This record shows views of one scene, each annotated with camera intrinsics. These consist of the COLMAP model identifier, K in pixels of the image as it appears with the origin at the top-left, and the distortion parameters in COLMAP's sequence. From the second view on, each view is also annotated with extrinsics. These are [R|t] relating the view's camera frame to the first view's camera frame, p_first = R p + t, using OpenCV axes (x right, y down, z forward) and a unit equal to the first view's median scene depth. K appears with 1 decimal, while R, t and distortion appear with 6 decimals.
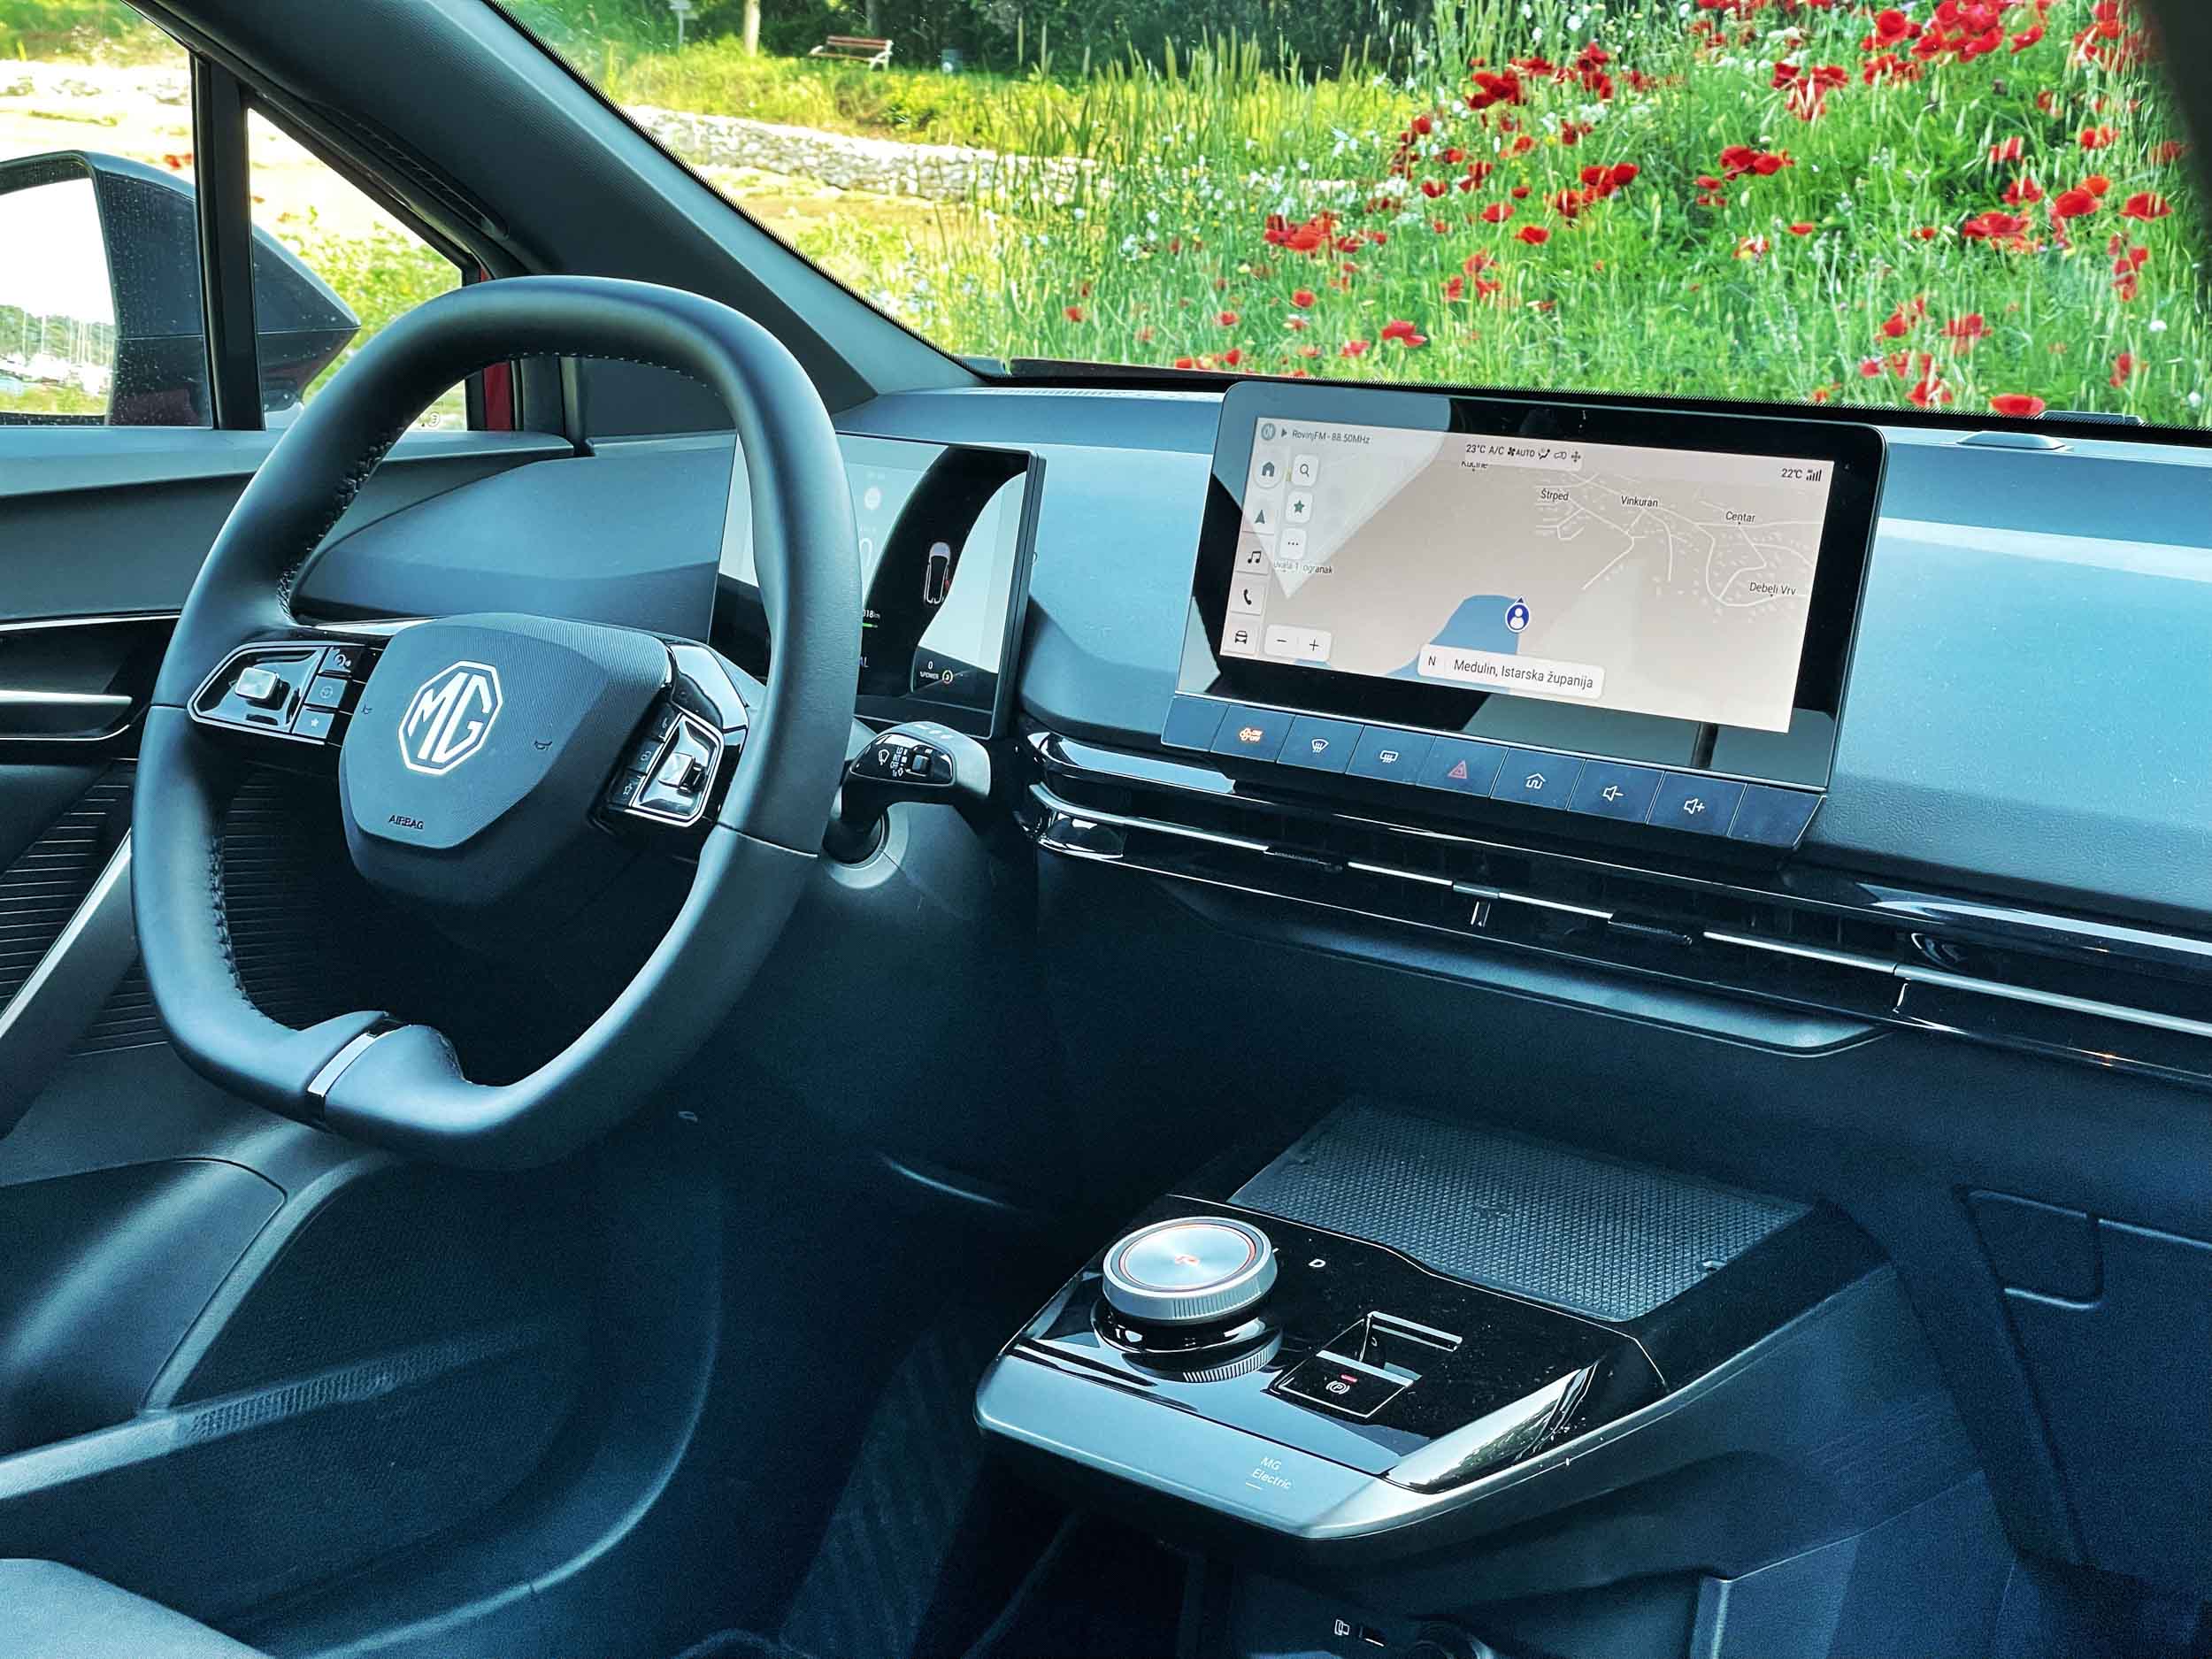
lens RADIAL K [[3284.7, 0, 1106.0], [0, 3284.7, 829.5], [0, 0, 1]] dist [-0.021539, 0.012532]
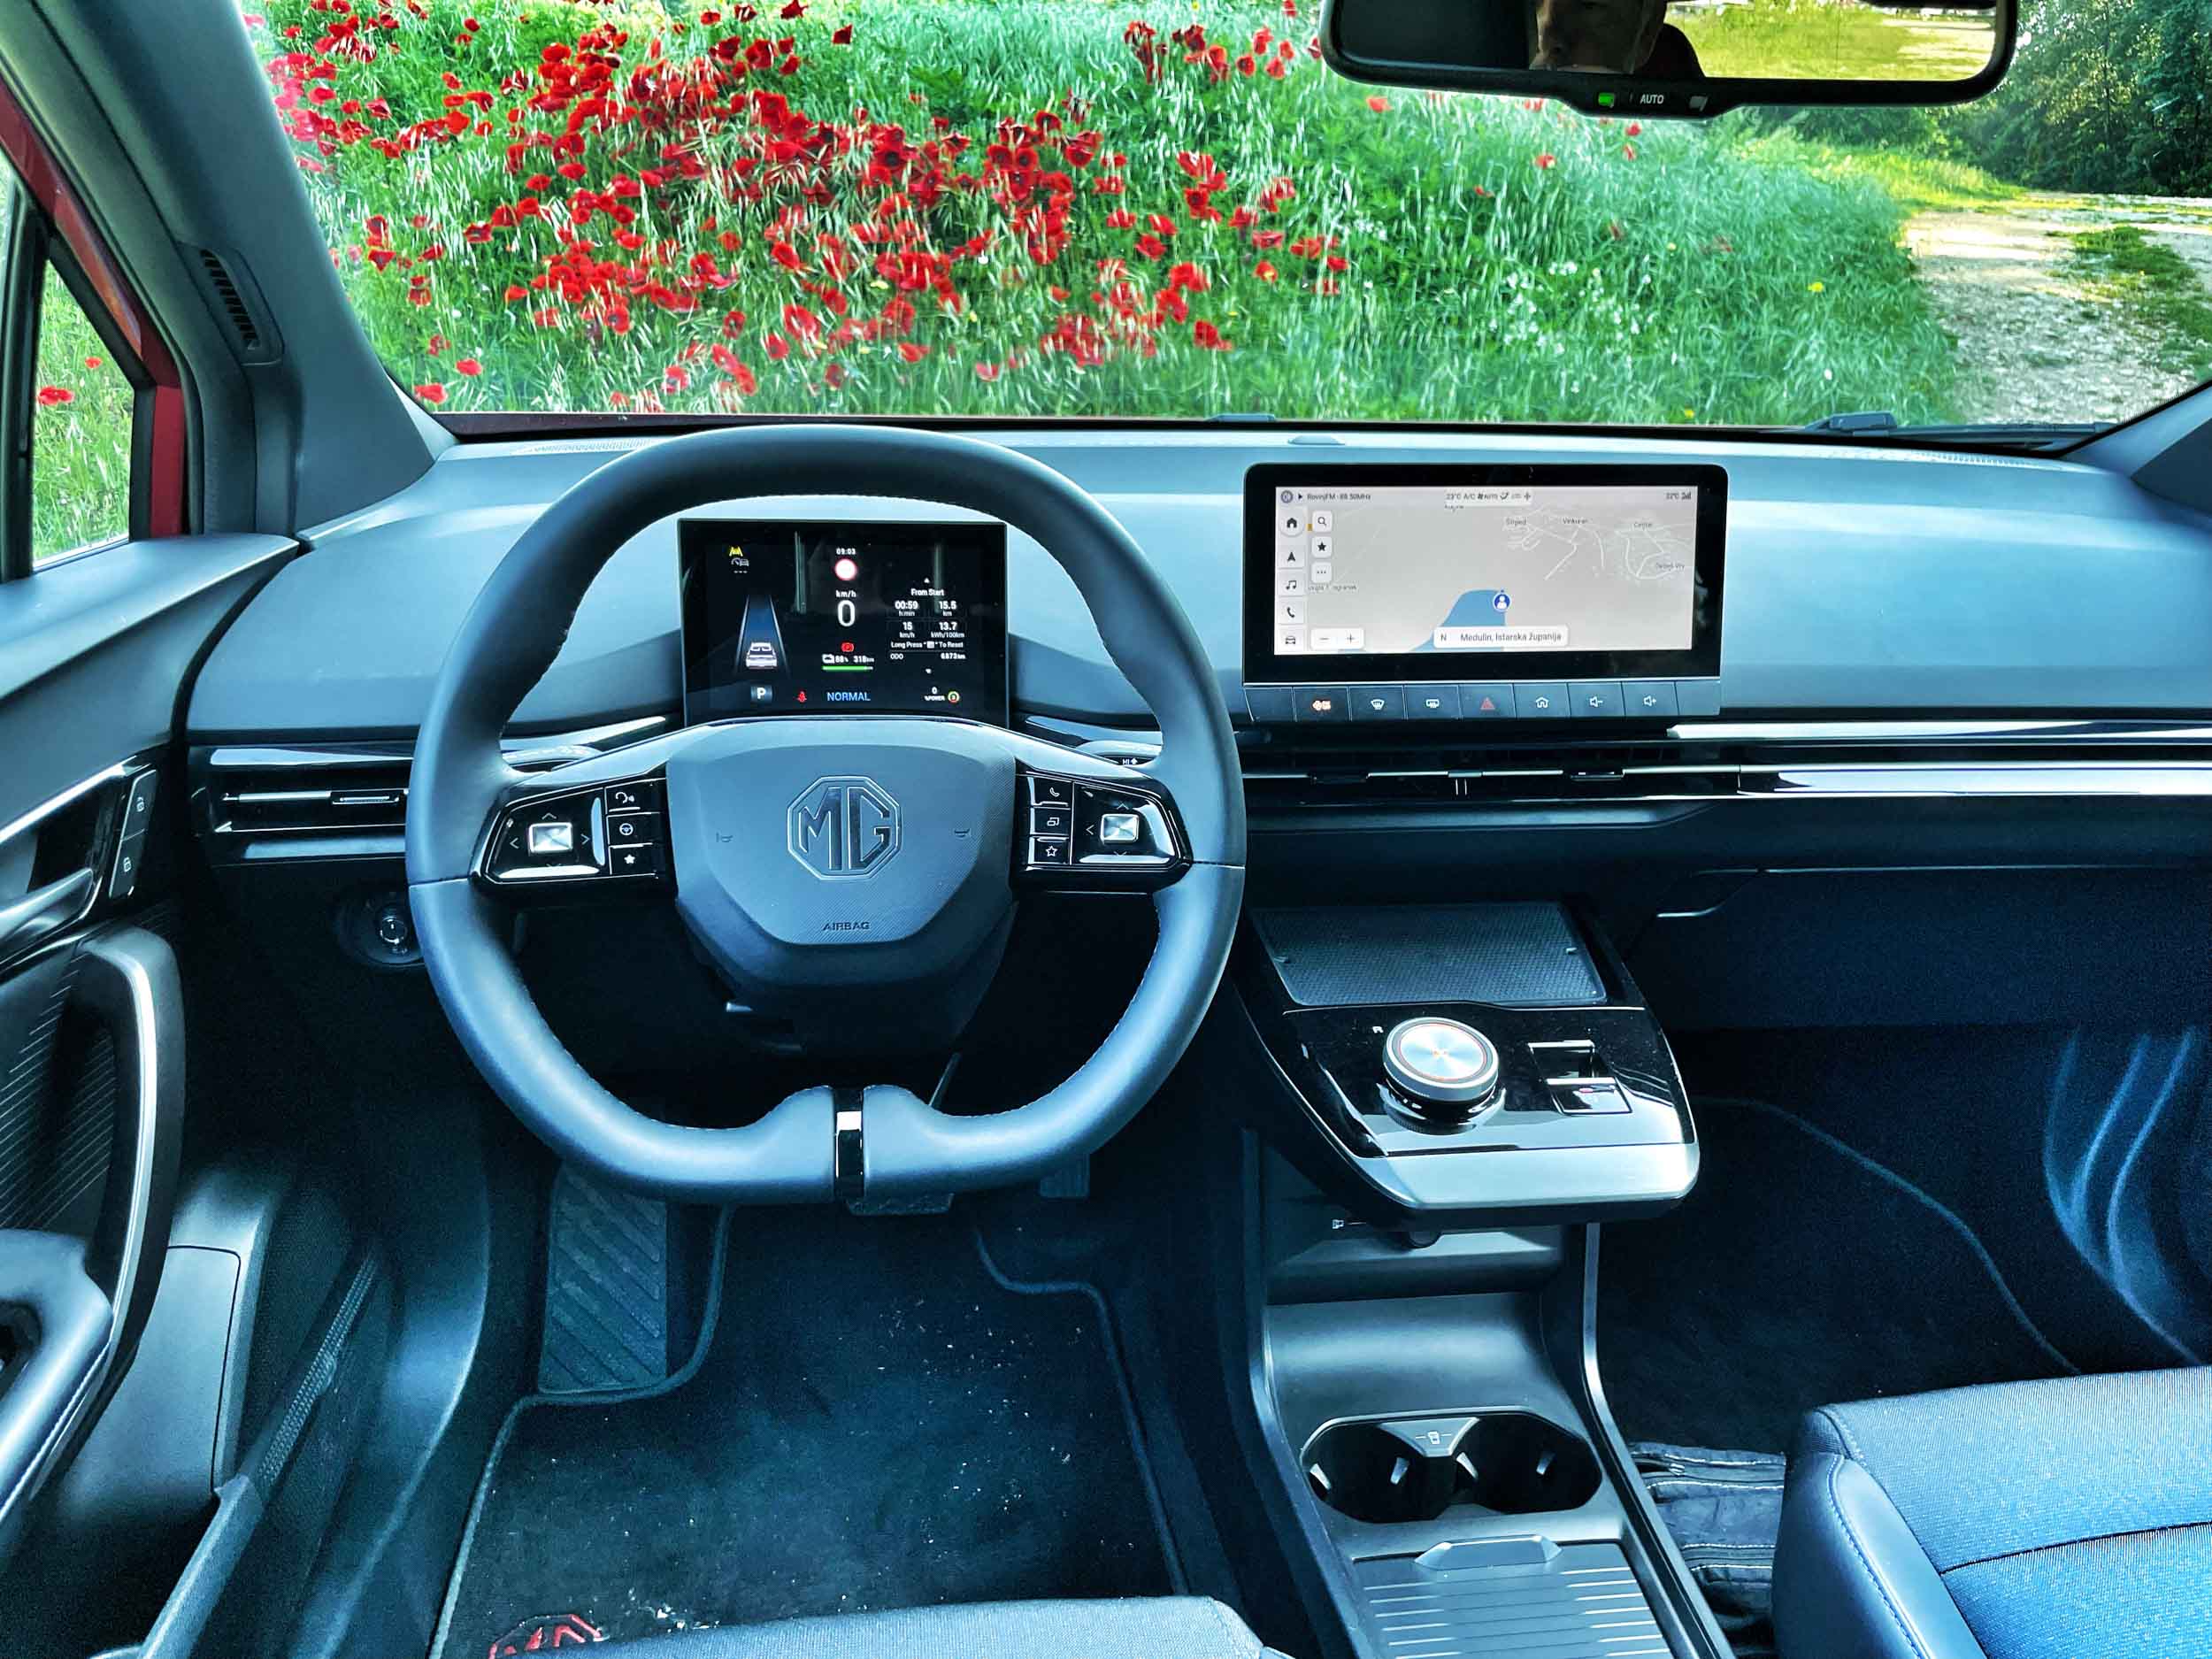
lens RADIAL K [[1677.0, 0, 1106.0], [0, 1677.0, 829.5], [0, 0, 1]] dist [0.095831, -0.142532]
pose [[0.665257, -0.257109, 0.700948, -0.573518], [0.135695, 0.964836, 0.225119, -0.159999], [-0.734180, -0.054647, 0.676753, 0.552206]]
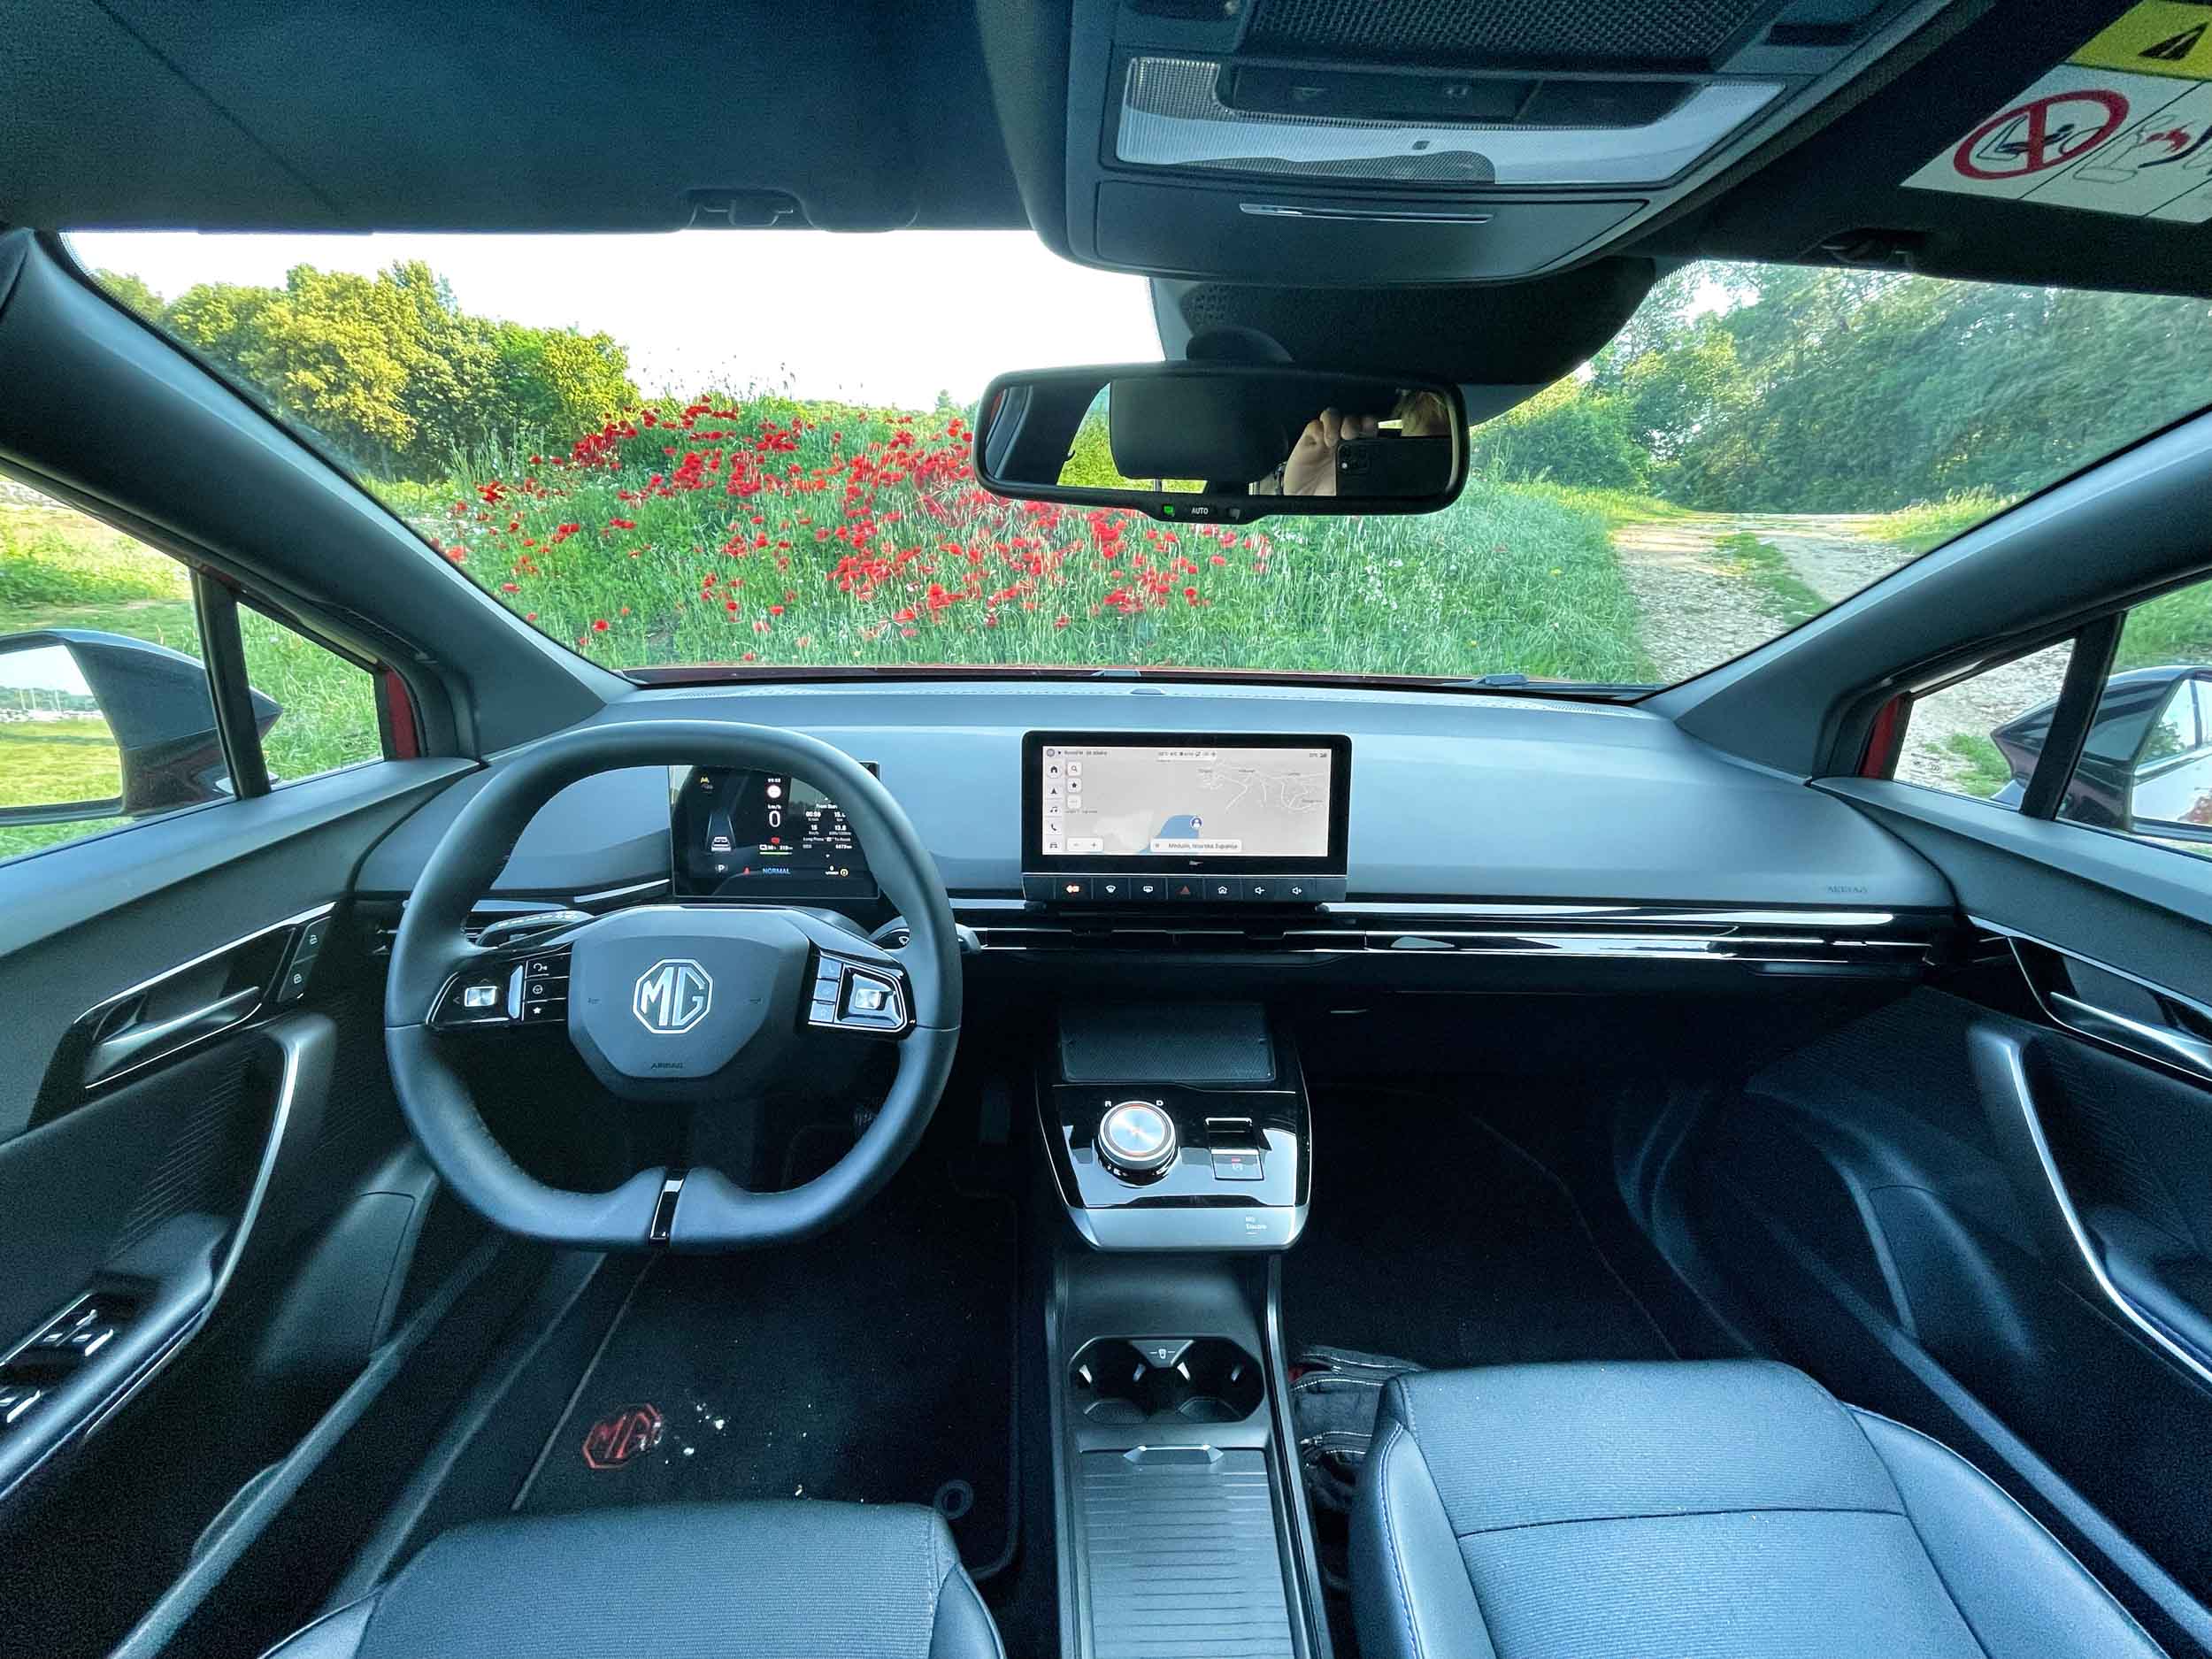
lens RADIAL K [[884.4, 0, 1102.4], [0, 884.4, 821.0], [0, 0, 1]] dist [-0.001868, -0.000586]
pose [[0.735359, -0.221028, 0.640620, -0.320777], [0.126824, 0.973500, 0.190300, -0.187612], [-0.665705, -0.058693, 0.743904, 0.537918]]
